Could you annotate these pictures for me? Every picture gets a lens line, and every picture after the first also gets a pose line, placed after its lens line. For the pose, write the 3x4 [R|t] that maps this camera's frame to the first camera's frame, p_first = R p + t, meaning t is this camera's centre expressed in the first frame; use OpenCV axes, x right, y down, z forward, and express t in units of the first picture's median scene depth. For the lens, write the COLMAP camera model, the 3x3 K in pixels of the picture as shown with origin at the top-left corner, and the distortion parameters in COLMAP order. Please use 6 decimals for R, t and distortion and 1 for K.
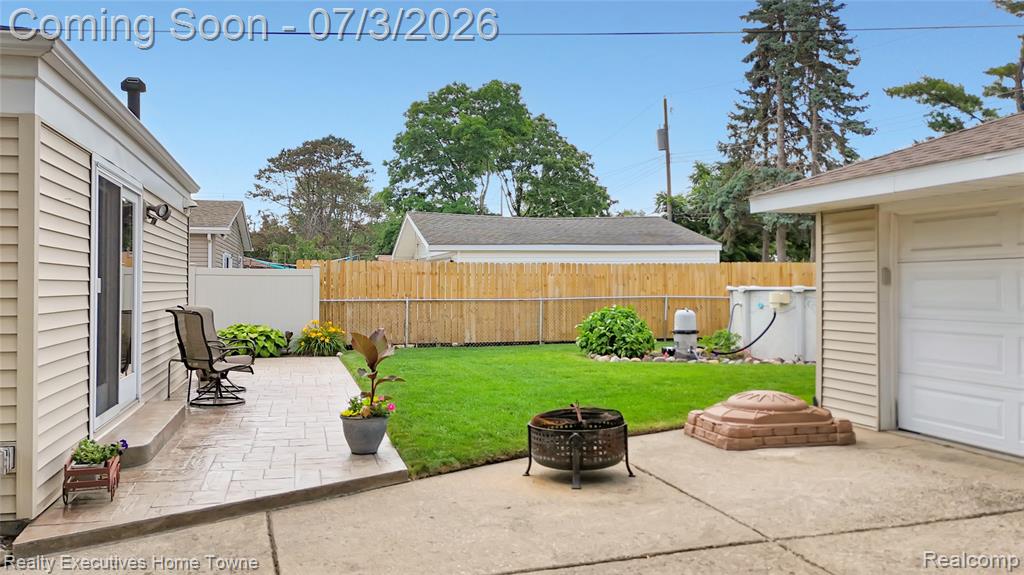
lens RADIAL K [[778.5, 0, 512.0], [0, 778.5, 287.5], [0, 0, 1]] dist [-0.001446, -0.001697]
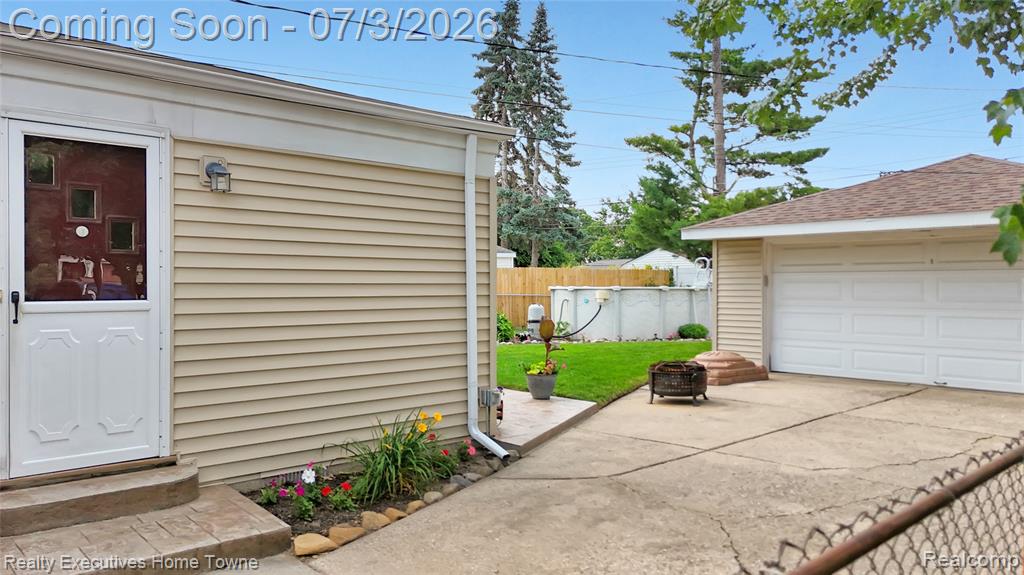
lens RADIAL K [[769.0, 0, 512.0], [0, 769.0, 287.5], [0, 0, 1]] dist [0.134544, -0.254036]
pose [[0.886174, -0.002088, 0.463349, -0.313436], [0.001663, 0.999998, 0.001326, -0.001194], [-0.463351, -0.000405, 0.886175, -0.094011]]
